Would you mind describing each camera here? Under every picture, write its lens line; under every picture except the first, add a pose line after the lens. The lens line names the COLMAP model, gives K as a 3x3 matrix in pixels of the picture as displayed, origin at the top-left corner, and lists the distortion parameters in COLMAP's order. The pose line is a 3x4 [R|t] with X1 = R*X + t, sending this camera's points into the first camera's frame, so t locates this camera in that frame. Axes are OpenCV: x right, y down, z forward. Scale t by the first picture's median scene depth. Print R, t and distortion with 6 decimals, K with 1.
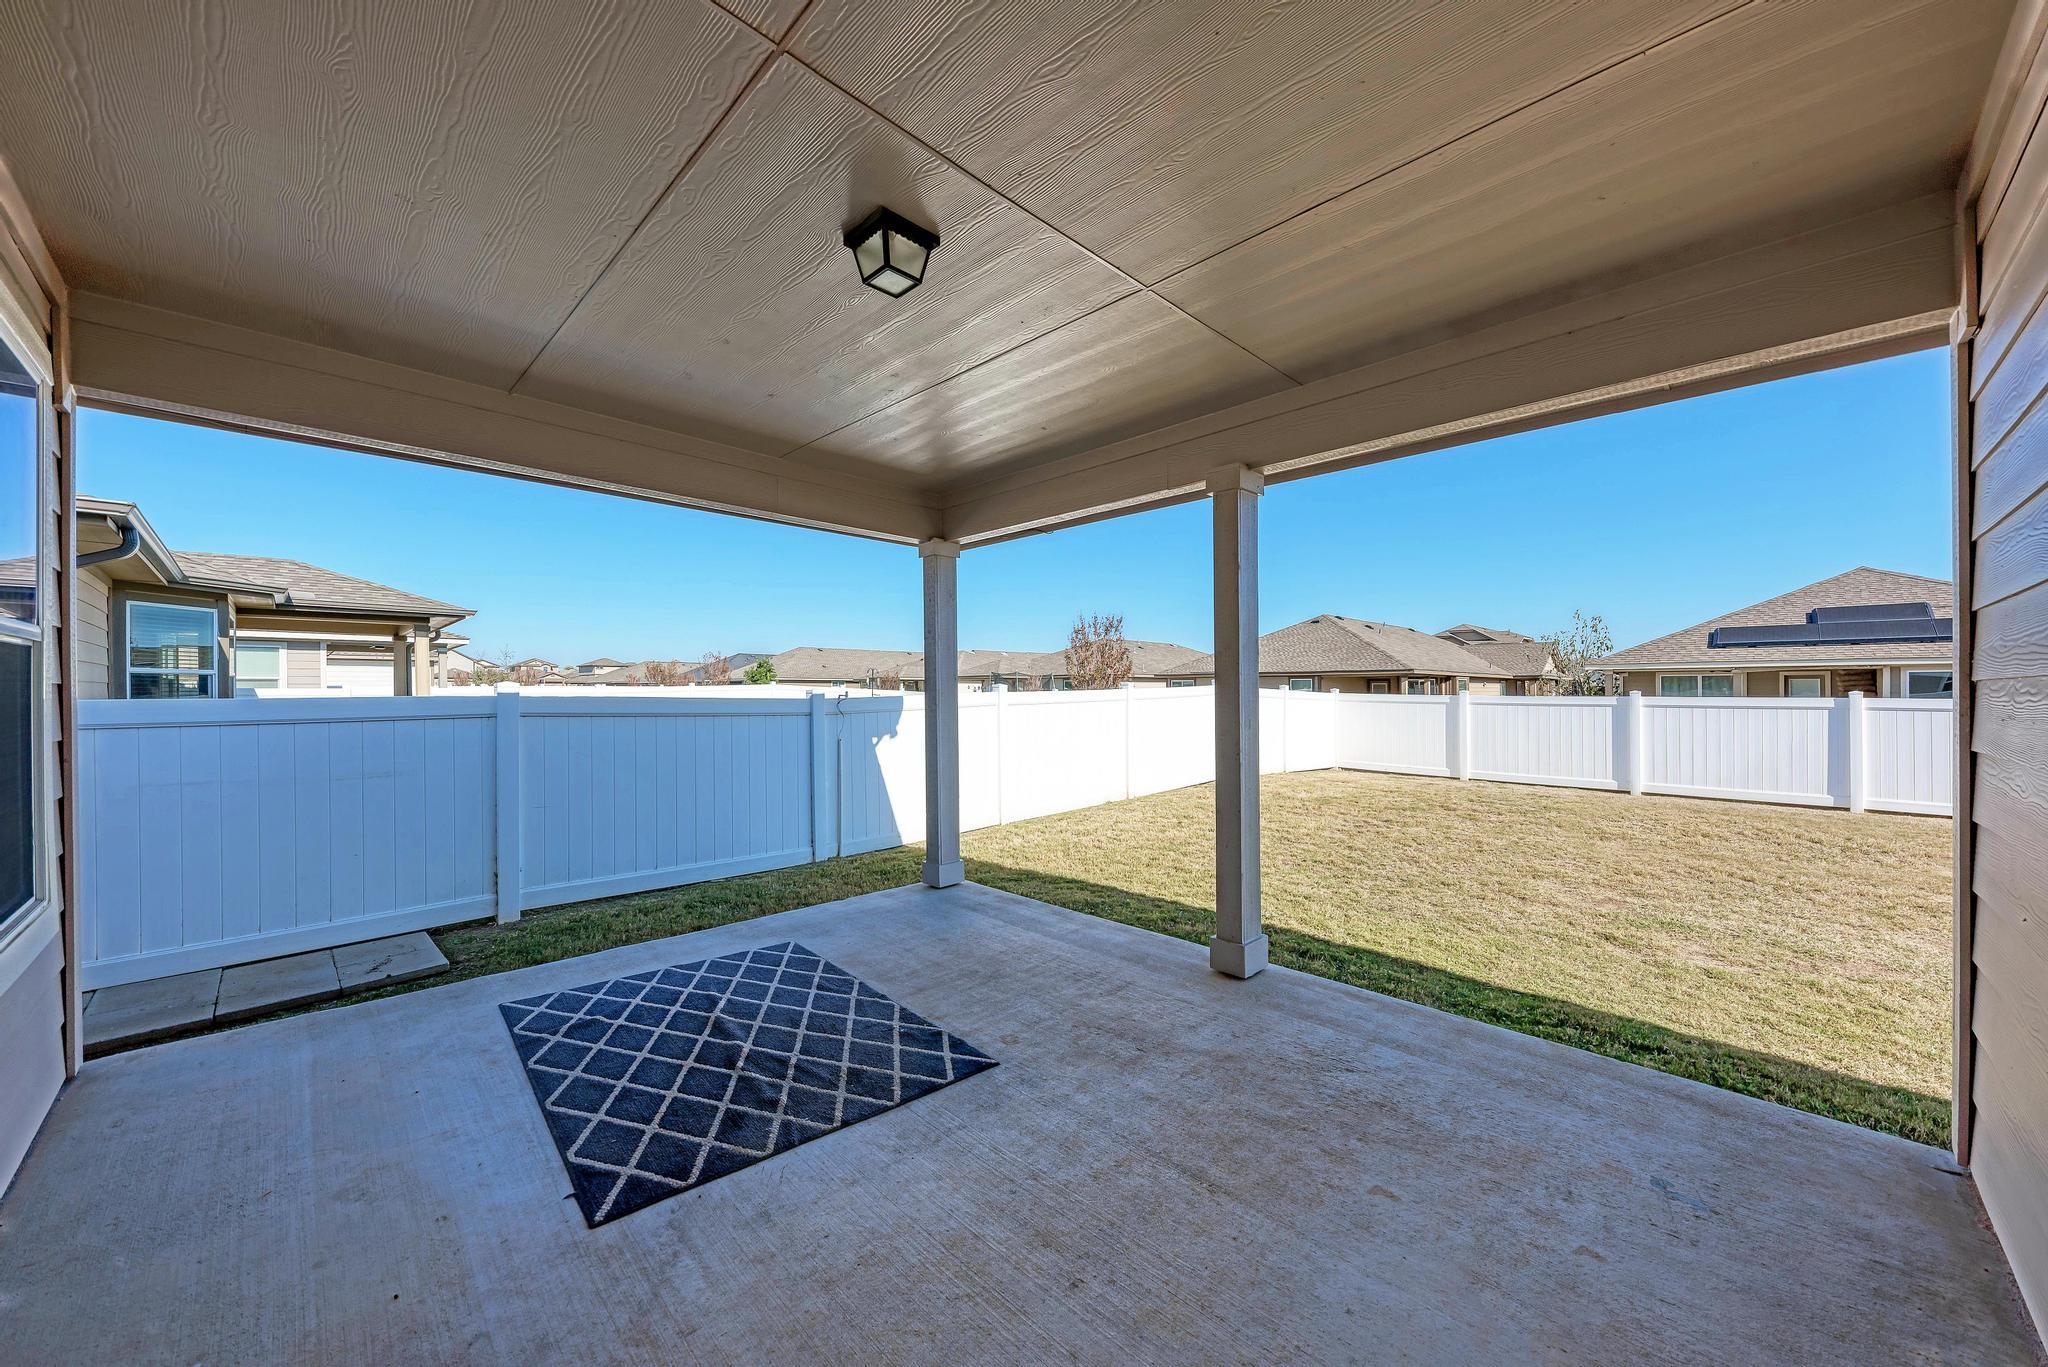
lens RADIAL K [[743.2, 0, 1022.7], [0, 743.2, 683.0], [0, 0, 1]] dist [0.005490, -0.000447]
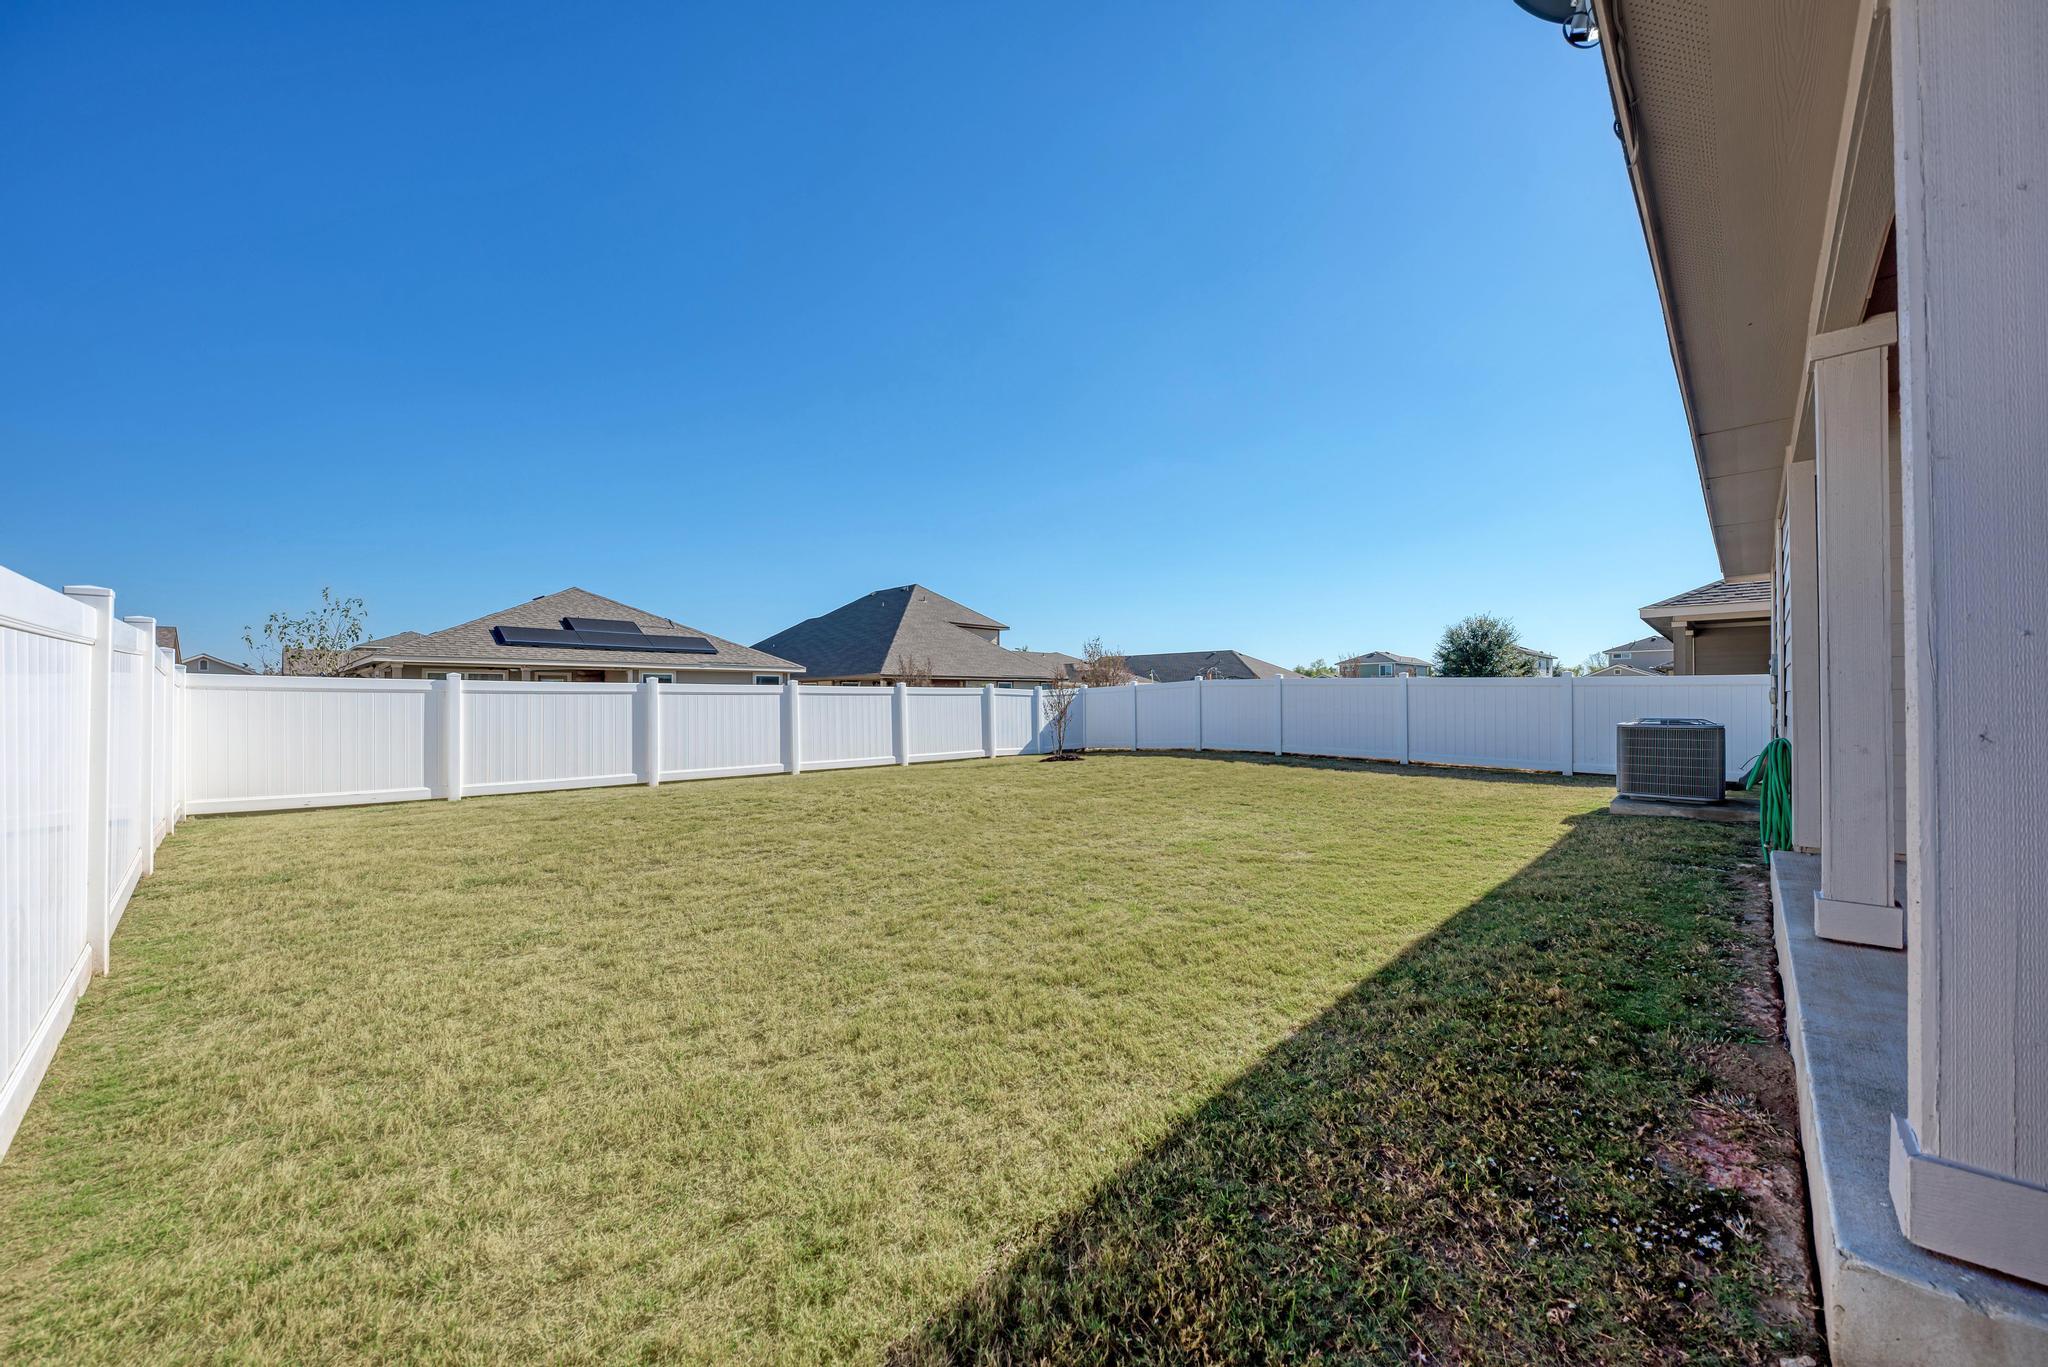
lens RADIAL K [[743.2, 0, 1019.9], [0, 743.2, 690.1], [0, 0, 1]] dist [0.005490, -0.000447]
pose [[-0.022423, 0.010619, 0.999692, -0.396136], [-0.004733, 0.999931, -0.010728, 0.093212], [-0.999737, -0.004972, -0.022371, 1.489333]]
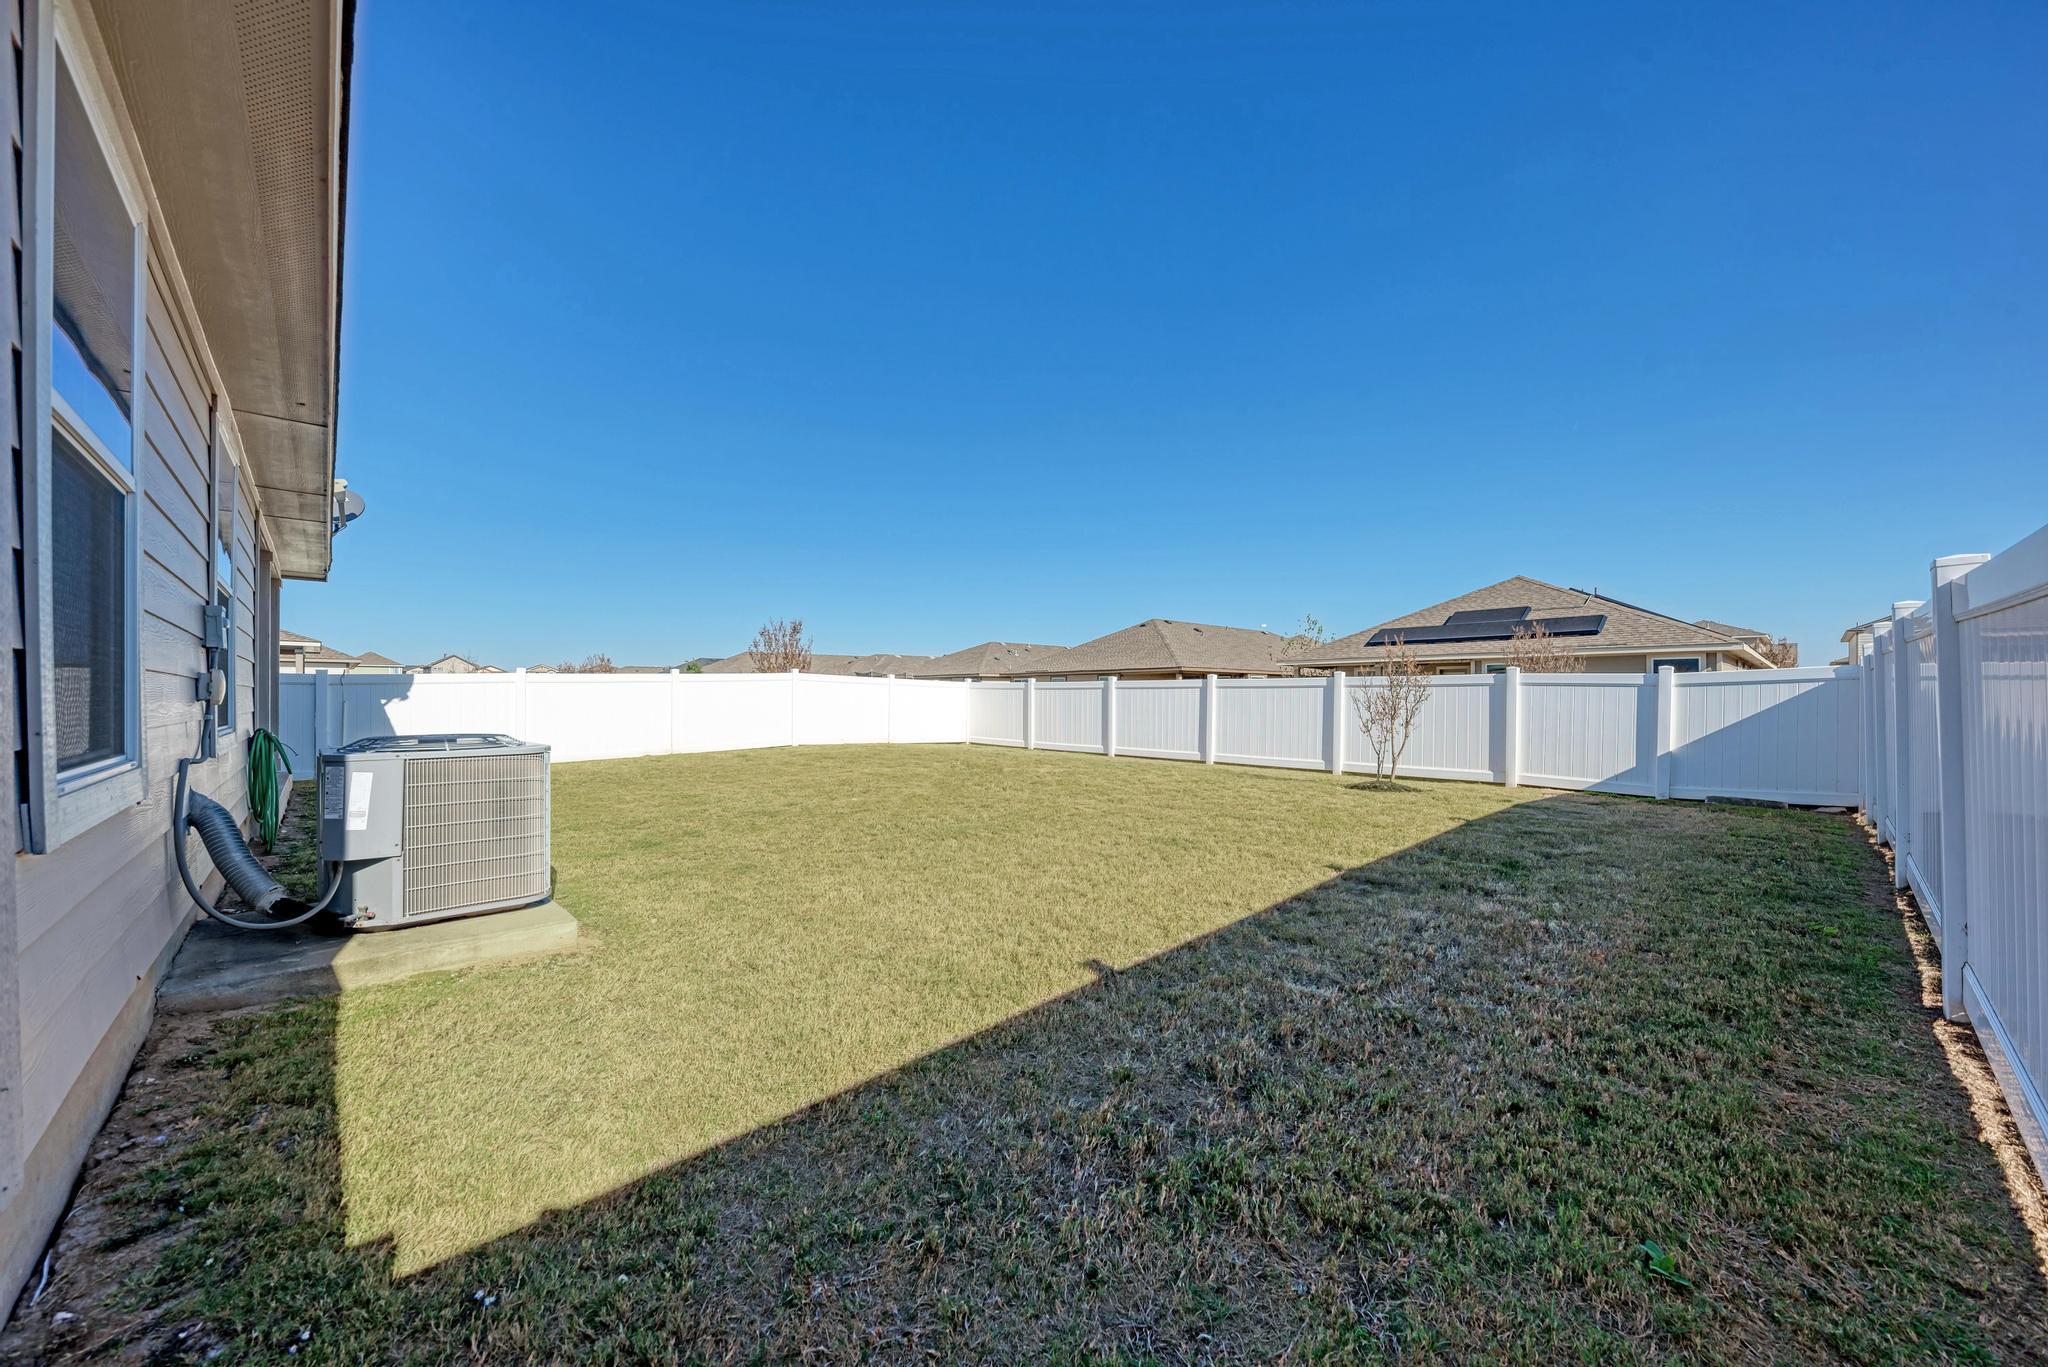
lens RADIAL K [[743.2, 0, 1013.5], [0, 743.2, 689.6], [0, 0, 1]] dist [0.005490, -0.000447]
pose [[0.998602, -0.003362, -0.052744, 1.950290], [0.003403, 0.999994, 0.000694, 0.084762], [0.052741, -0.000873, 0.998608, -0.854604]]
